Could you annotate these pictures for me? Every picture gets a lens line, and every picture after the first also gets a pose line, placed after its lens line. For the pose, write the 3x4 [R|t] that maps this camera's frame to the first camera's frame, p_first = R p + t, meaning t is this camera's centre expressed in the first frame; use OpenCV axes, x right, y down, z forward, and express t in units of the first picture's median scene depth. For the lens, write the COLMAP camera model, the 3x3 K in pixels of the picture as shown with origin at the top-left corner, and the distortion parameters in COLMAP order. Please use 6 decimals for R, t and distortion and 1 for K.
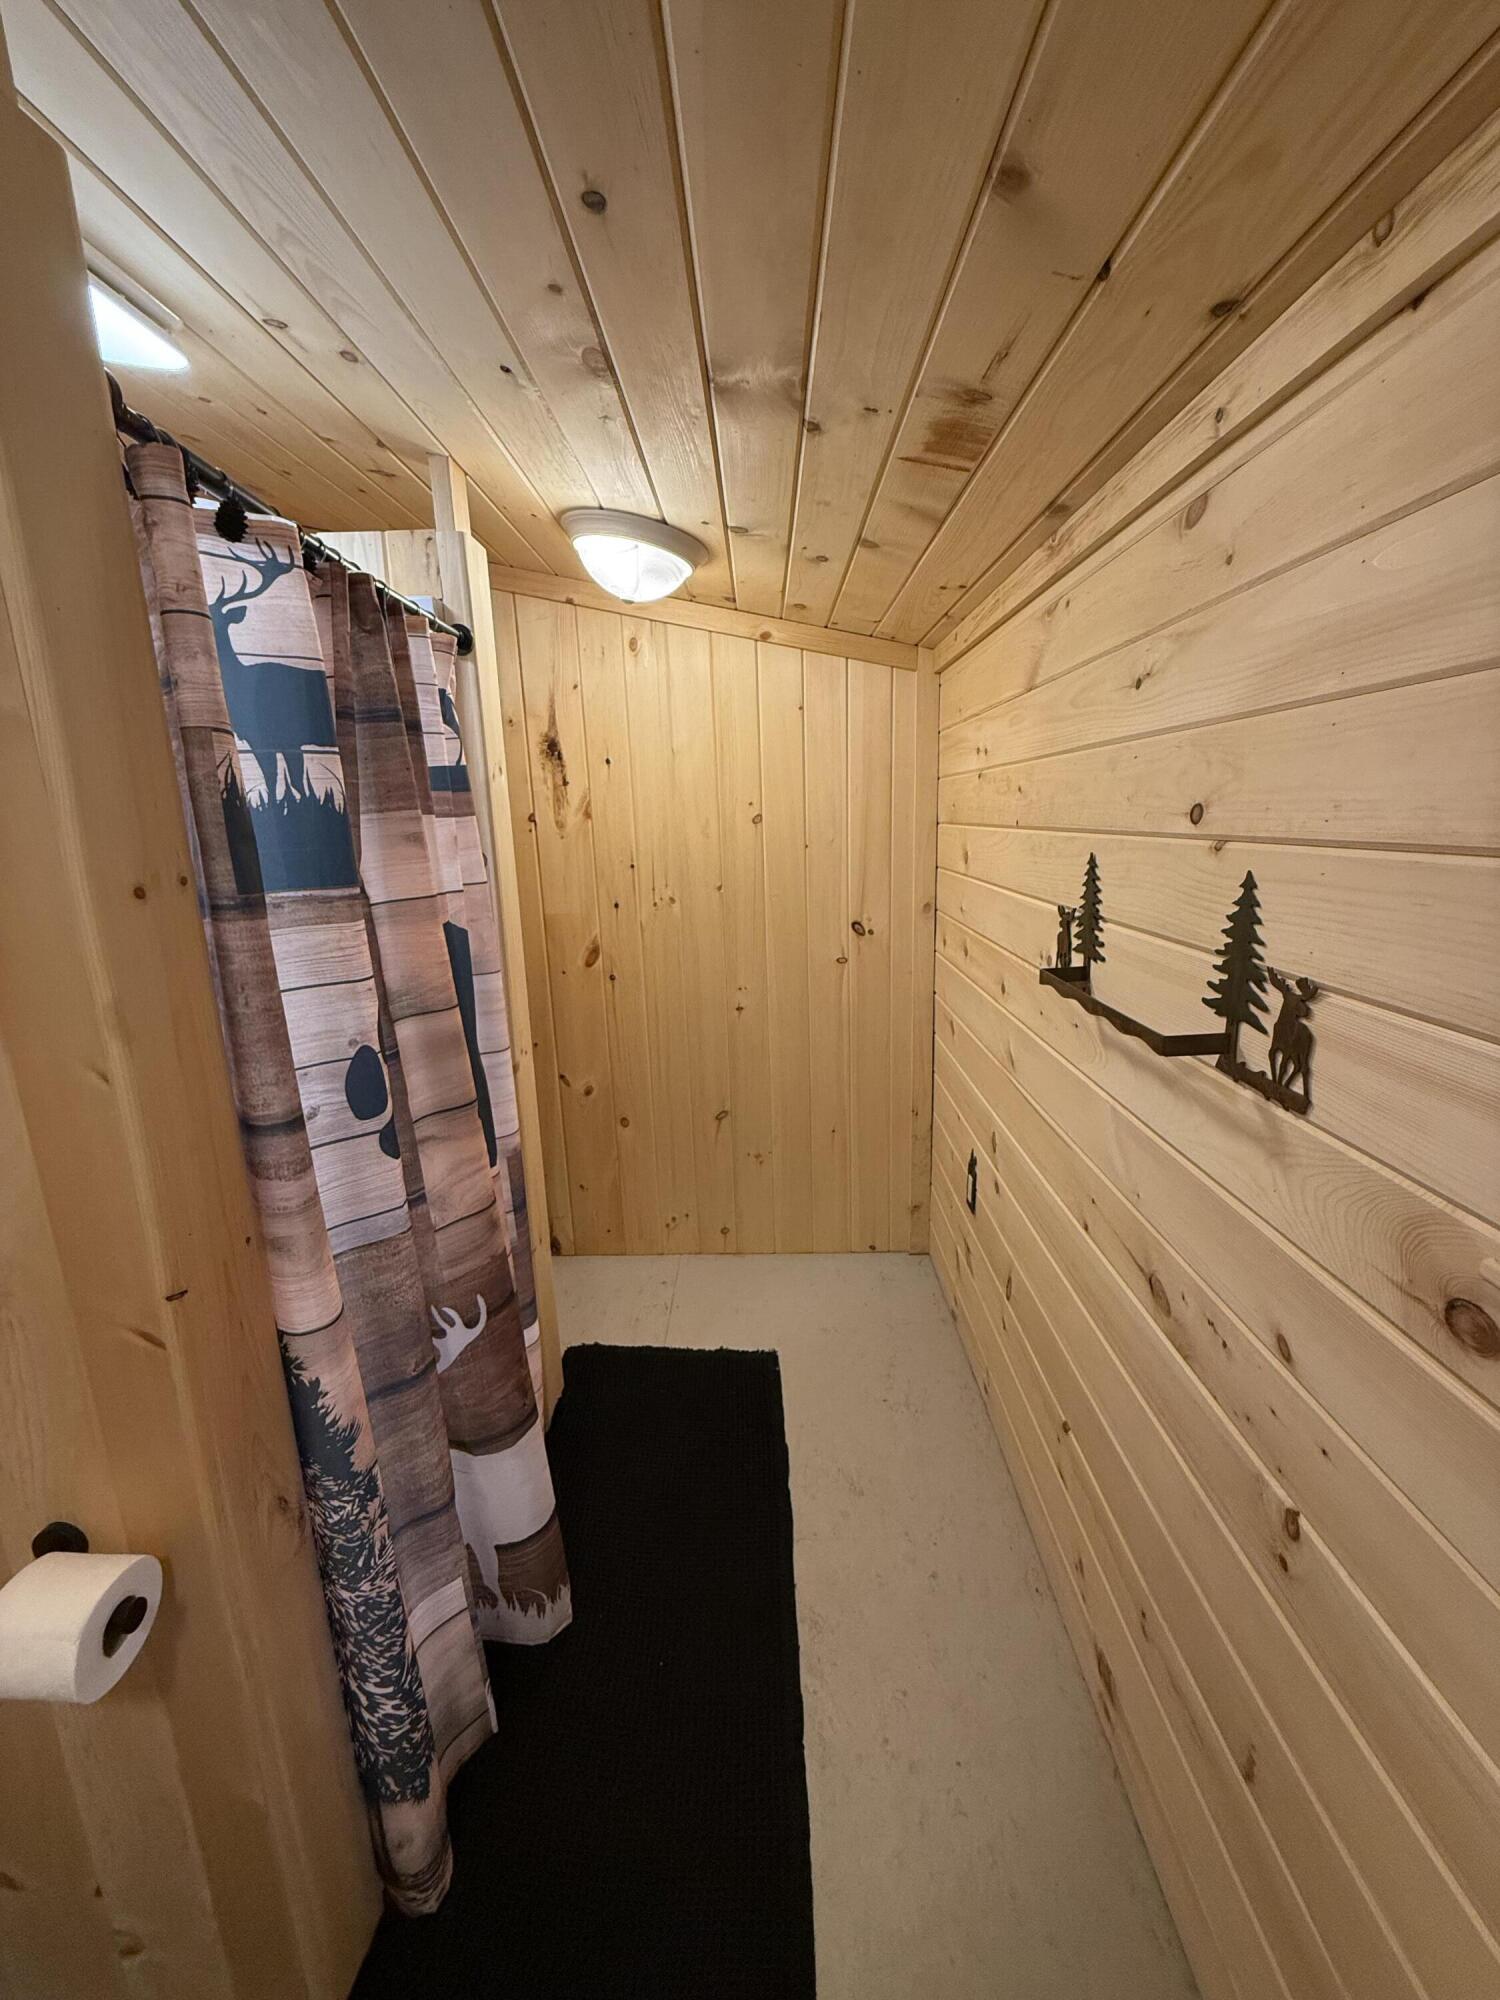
lens RADIAL K [[792.1, 0, 750.4], [0, 792.1, 995.9], [0, 0, 1]] dist [0.001218, -0.000445]
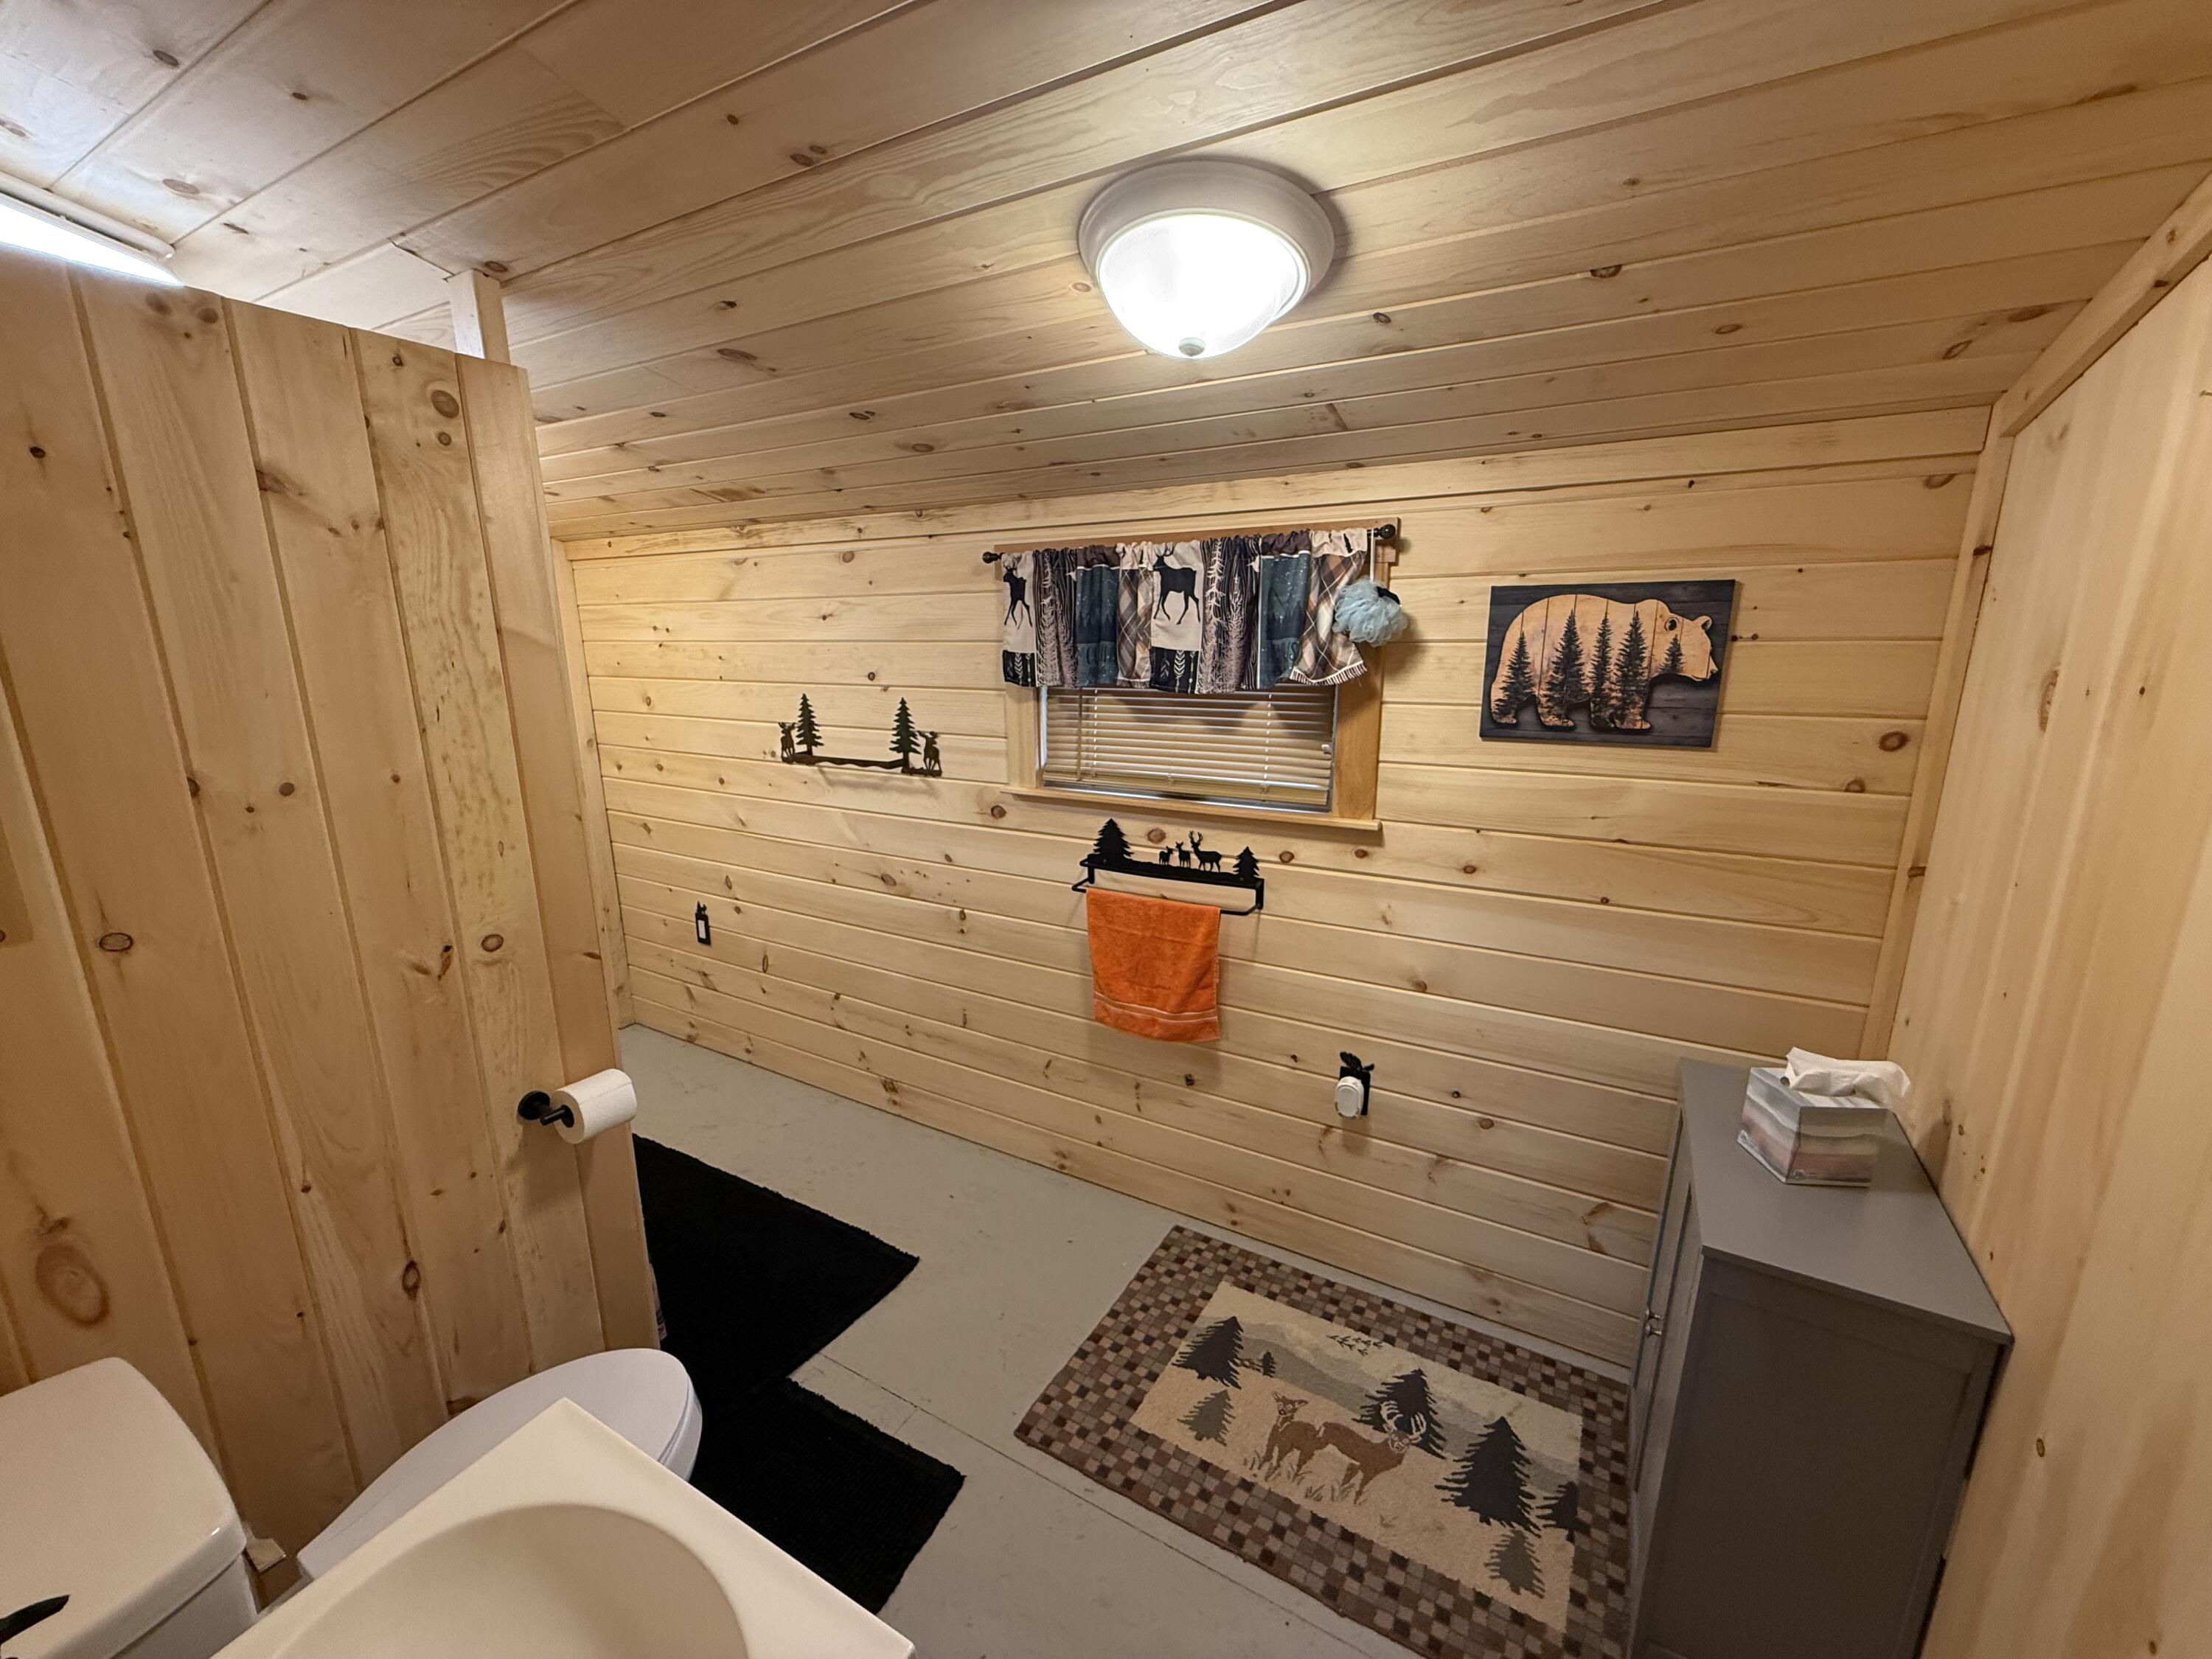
lens RADIAL K [[876.1, 0, 1104.0], [0, 876.1, 833.7], [0, 0, 1]] dist [0.001218, -0.000445]
pose [[0.473896, -0.173758, 0.863267, -1.728952], [0.189960, 0.977429, 0.092457, 0.155509], [-0.859848, 0.120171, 0.496207, -1.049137]]
